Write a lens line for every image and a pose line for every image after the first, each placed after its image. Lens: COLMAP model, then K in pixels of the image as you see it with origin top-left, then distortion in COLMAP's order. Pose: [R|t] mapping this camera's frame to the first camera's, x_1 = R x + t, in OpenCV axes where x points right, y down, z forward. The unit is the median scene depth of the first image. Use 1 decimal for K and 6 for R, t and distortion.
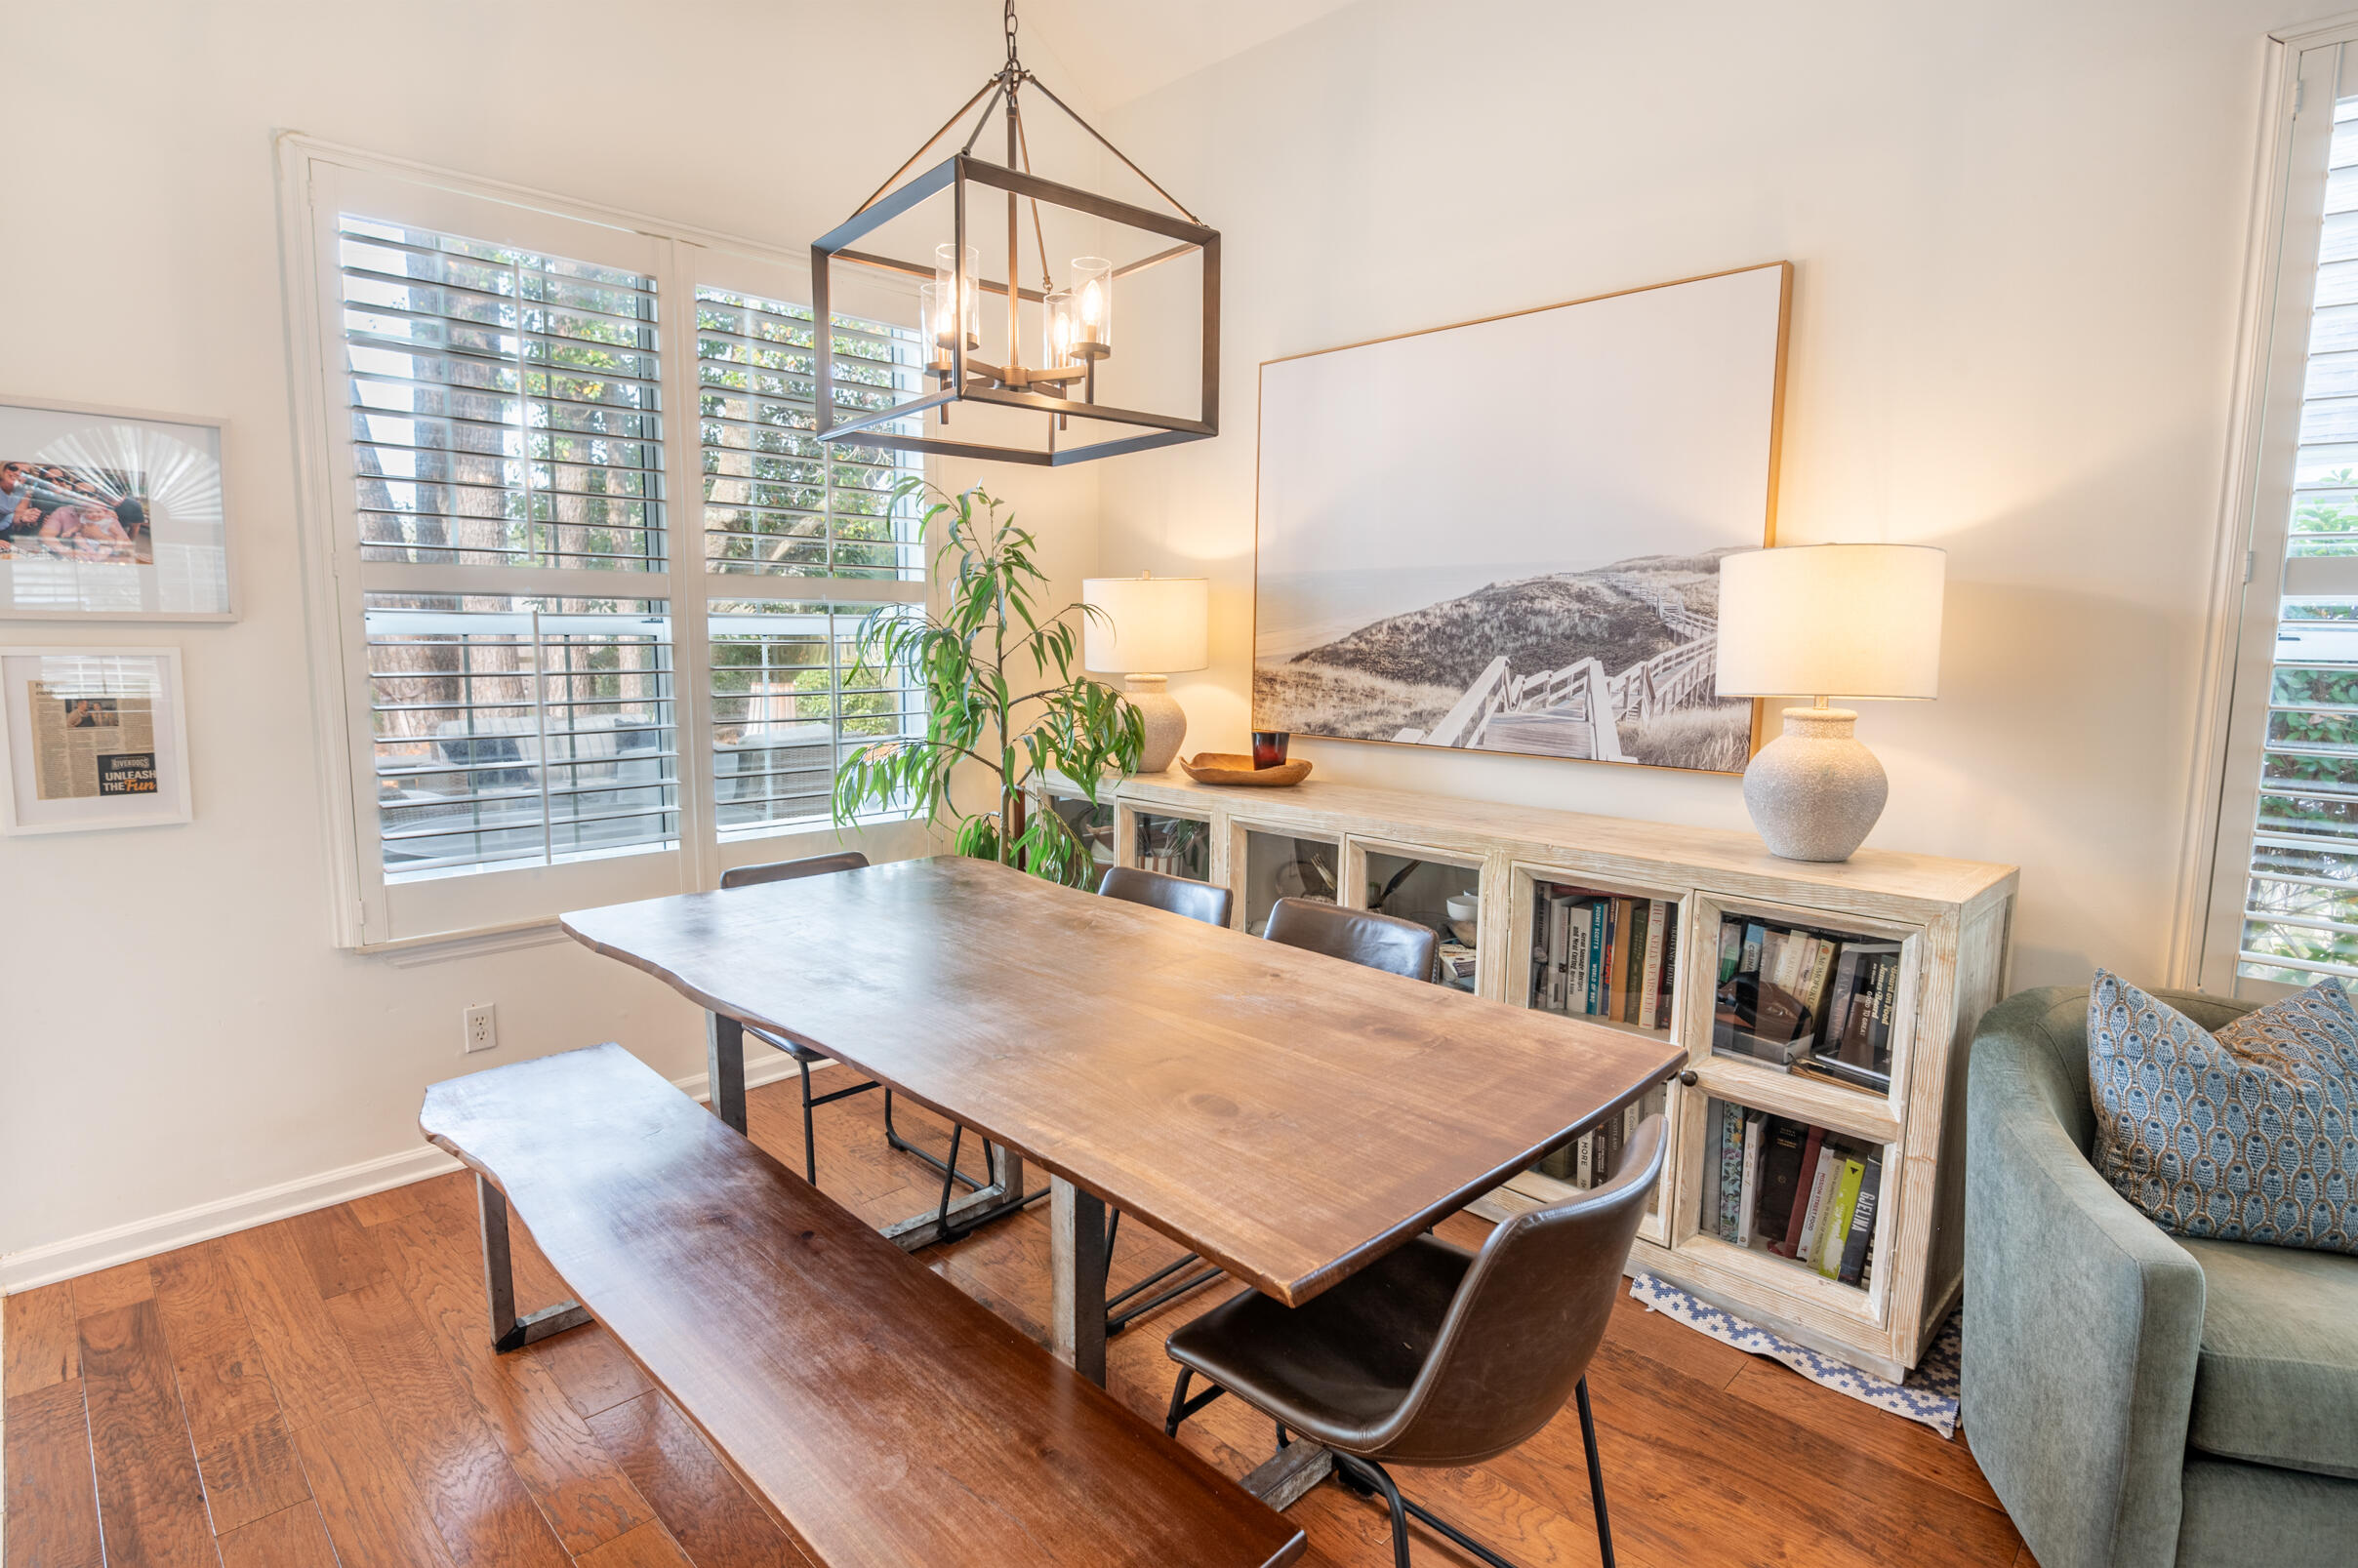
lens RADIAL K [[1166.0, 0, 1168.2], [0, 1166.0, 772.5], [0, 0, 1]] dist [-0.012139, -0.008158]
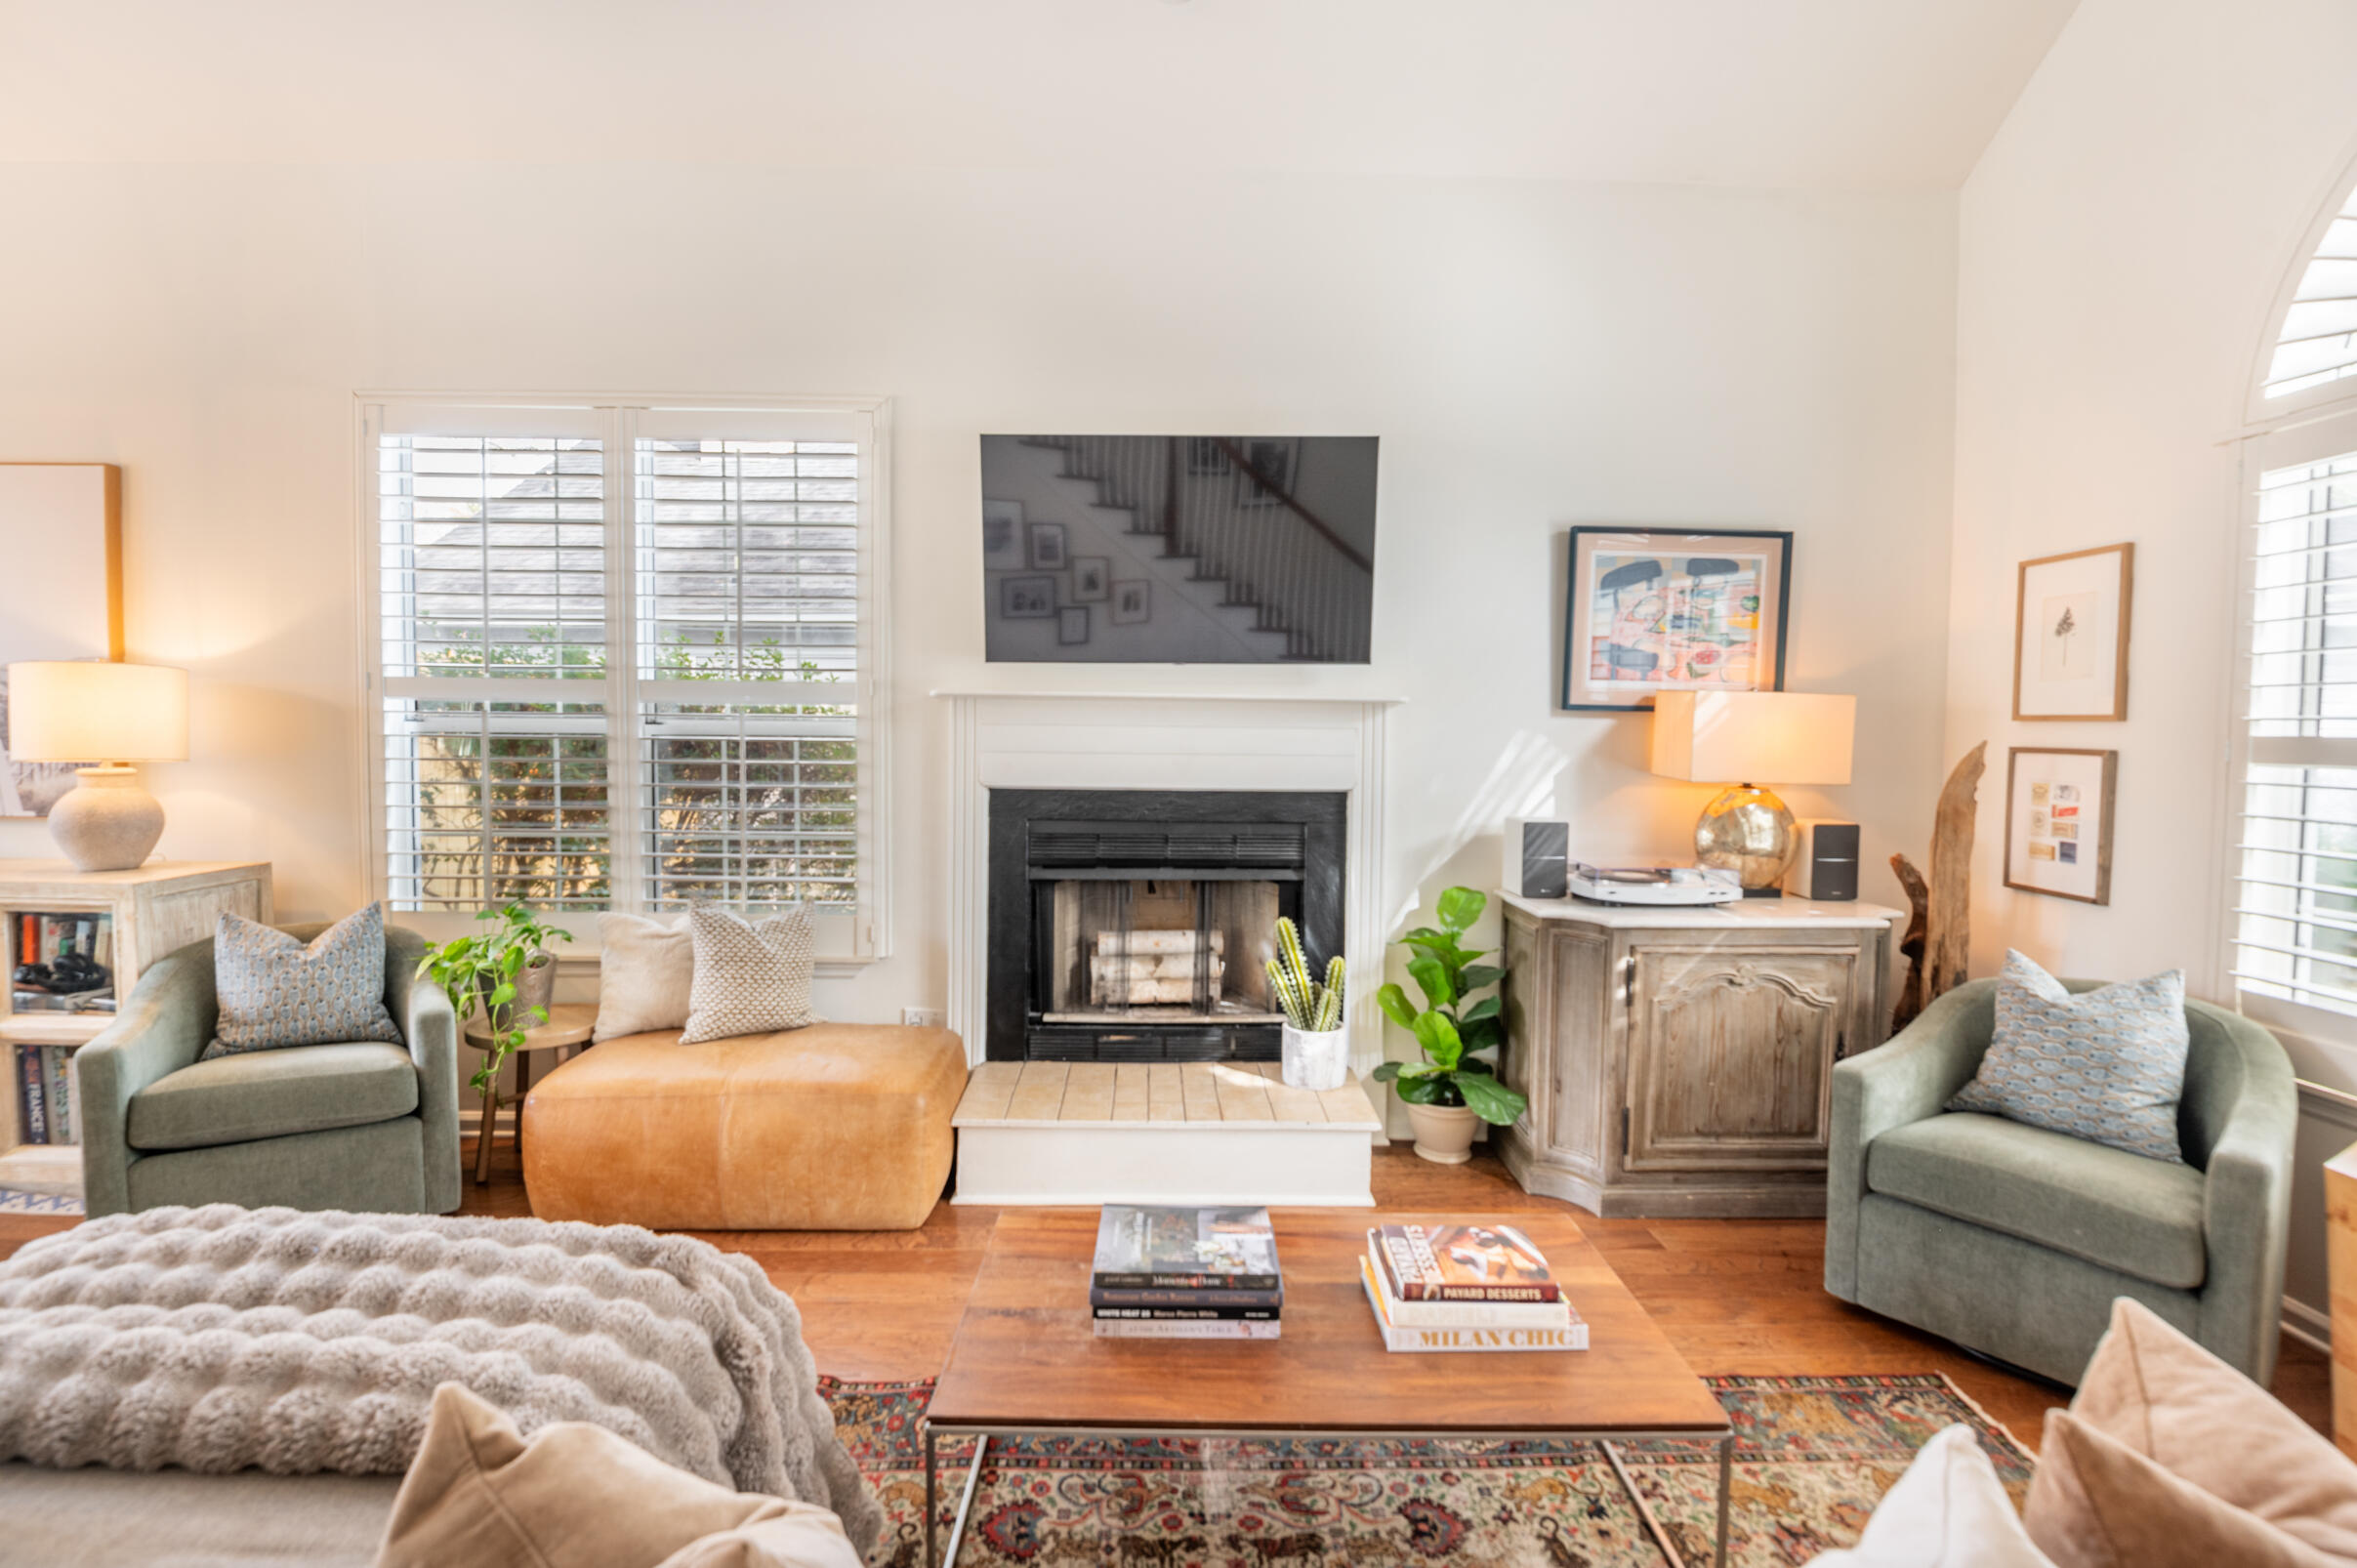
lens RADIAL K [[1087.3, 0, 1172.6], [0, 1087.3, 779.5], [0, 0, 1]] dist [-0.005042, -0.010376]
pose [[0.691878, -0.035922, 0.721120, 0.420554], [0.081118, 0.996306, -0.028199, 0.088370], [-0.717443, 0.078006, 0.692236, -0.755165]]
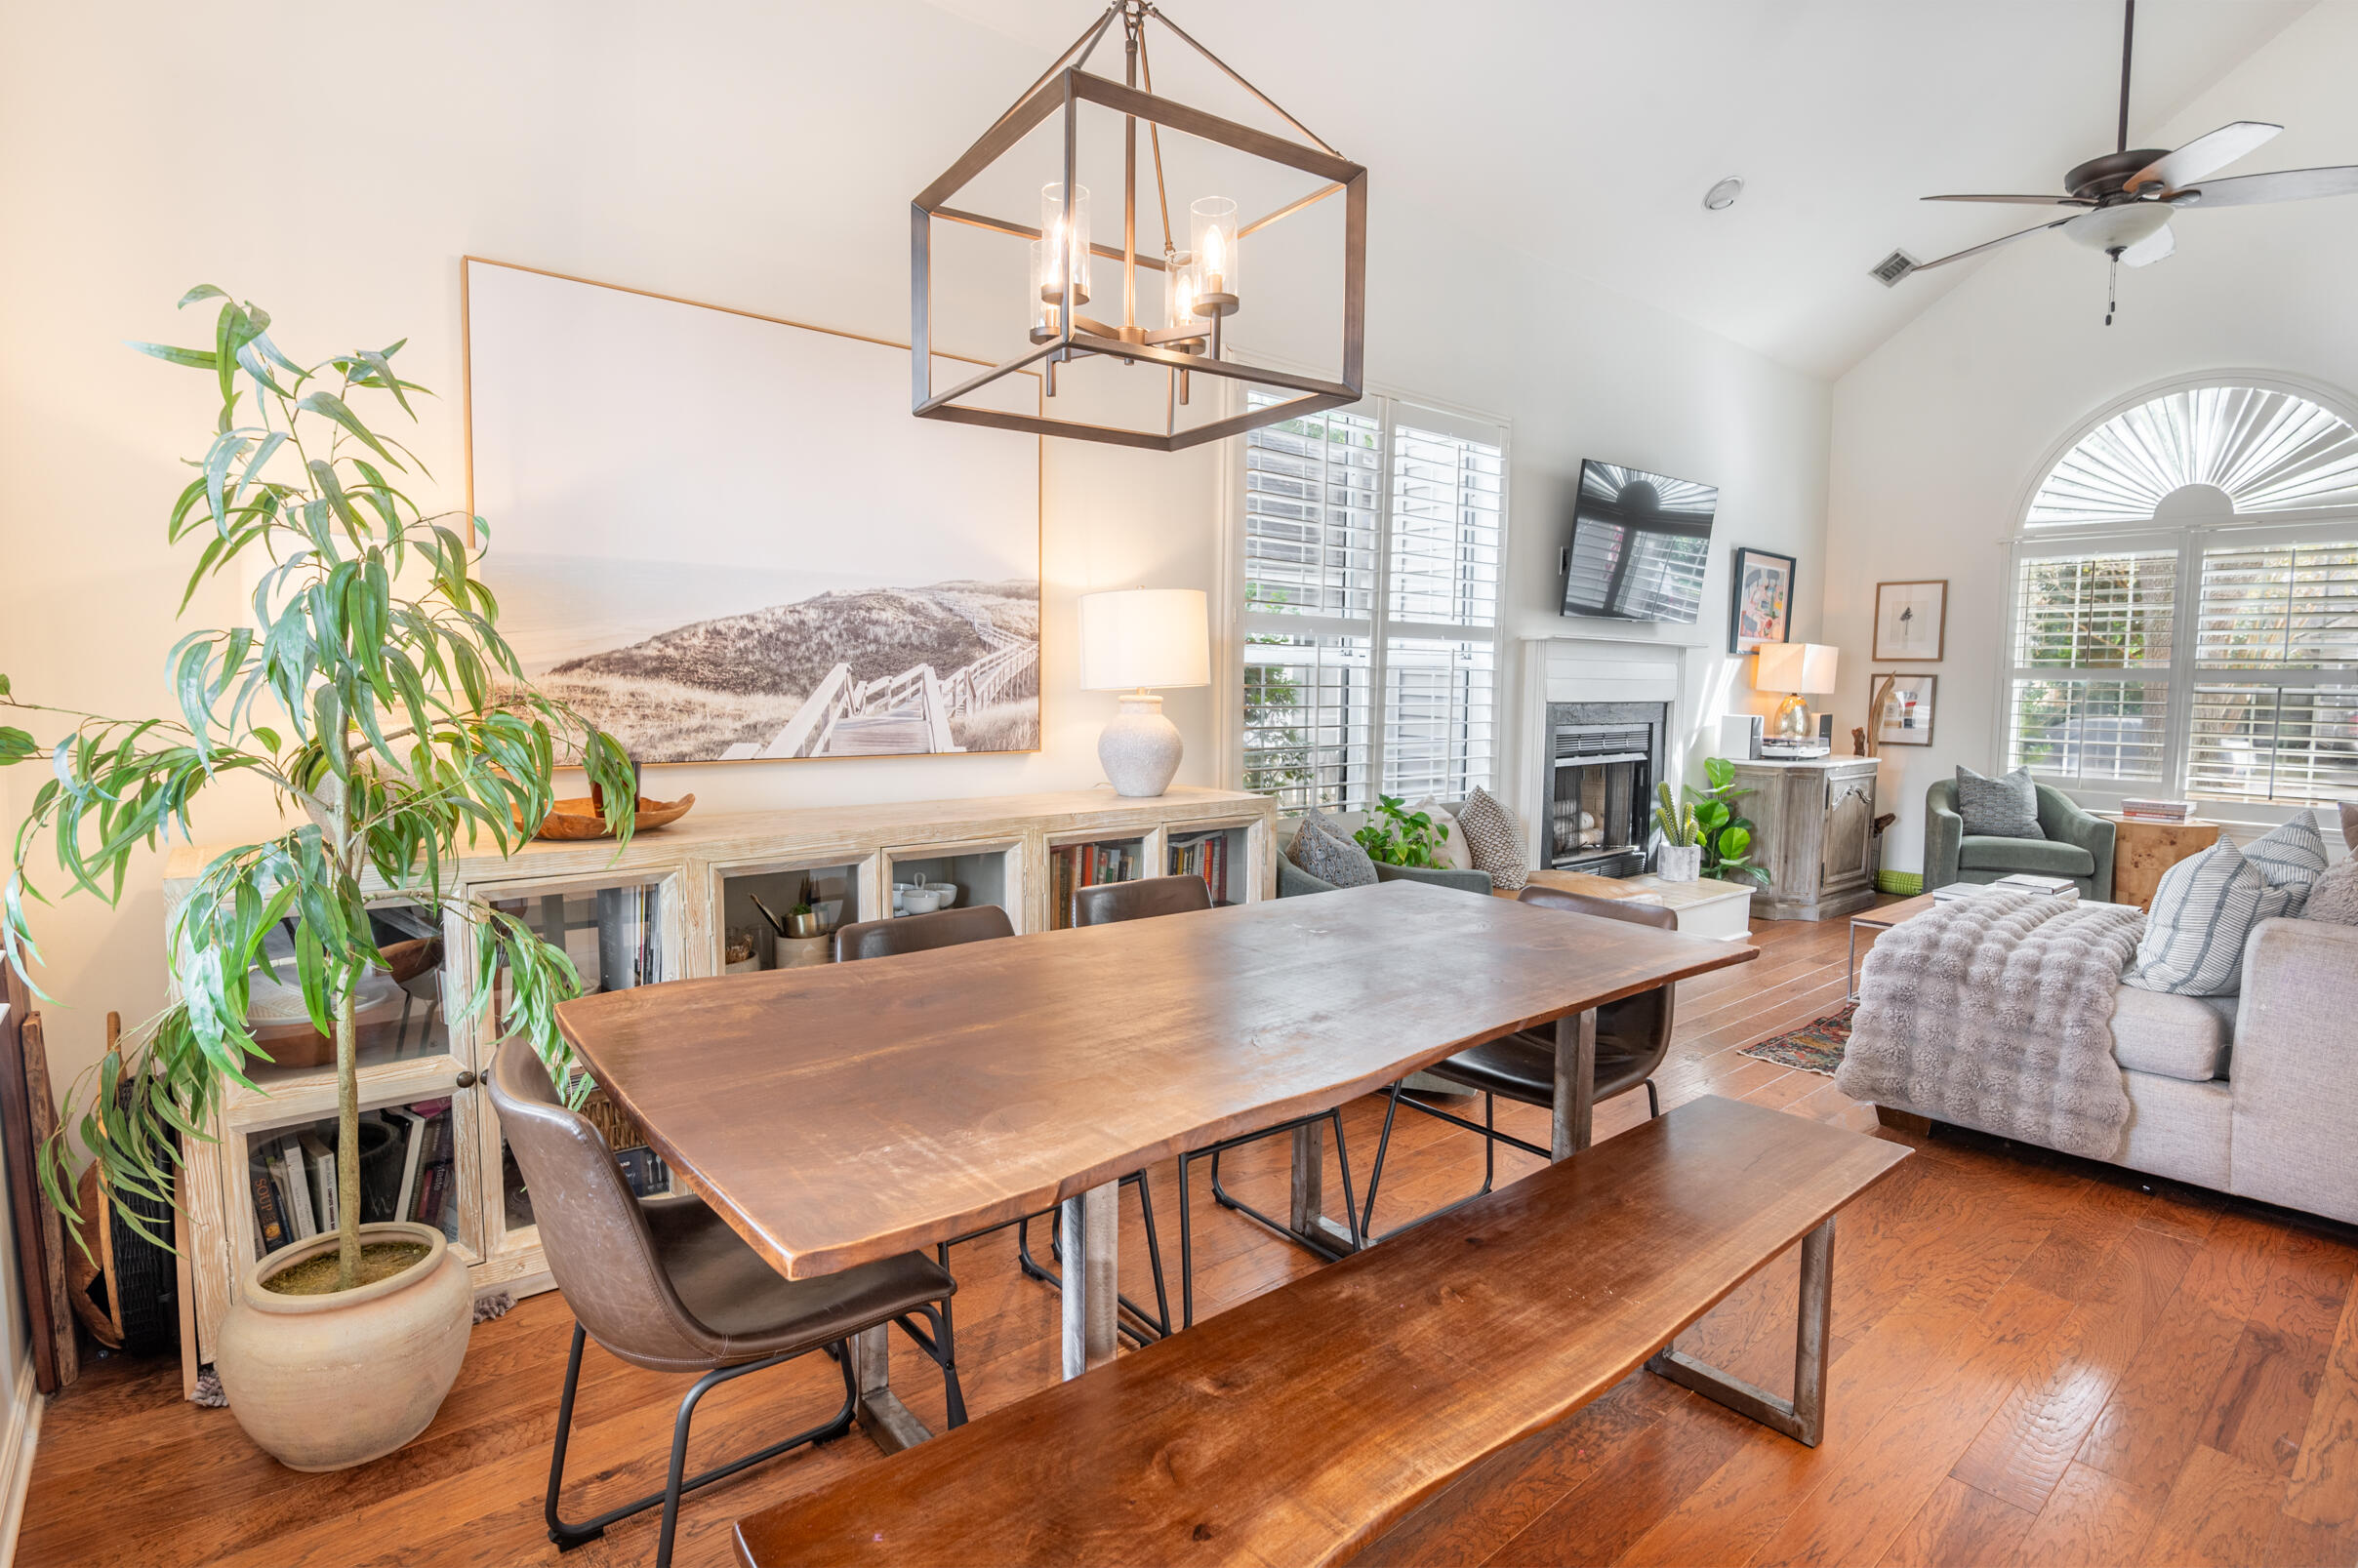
lens RADIAL K [[1166.0, 0, 1168.2], [0, 1166.0, 772.5], [0, 0, 1]] dist [-0.012139, -0.008158]
pose [[0.089050, -0.088358, 0.992100, -0.765496], [0.109347, 0.990904, 0.078436, -0.057522], [-0.990007, 0.101499, 0.097901, 0.670601]]
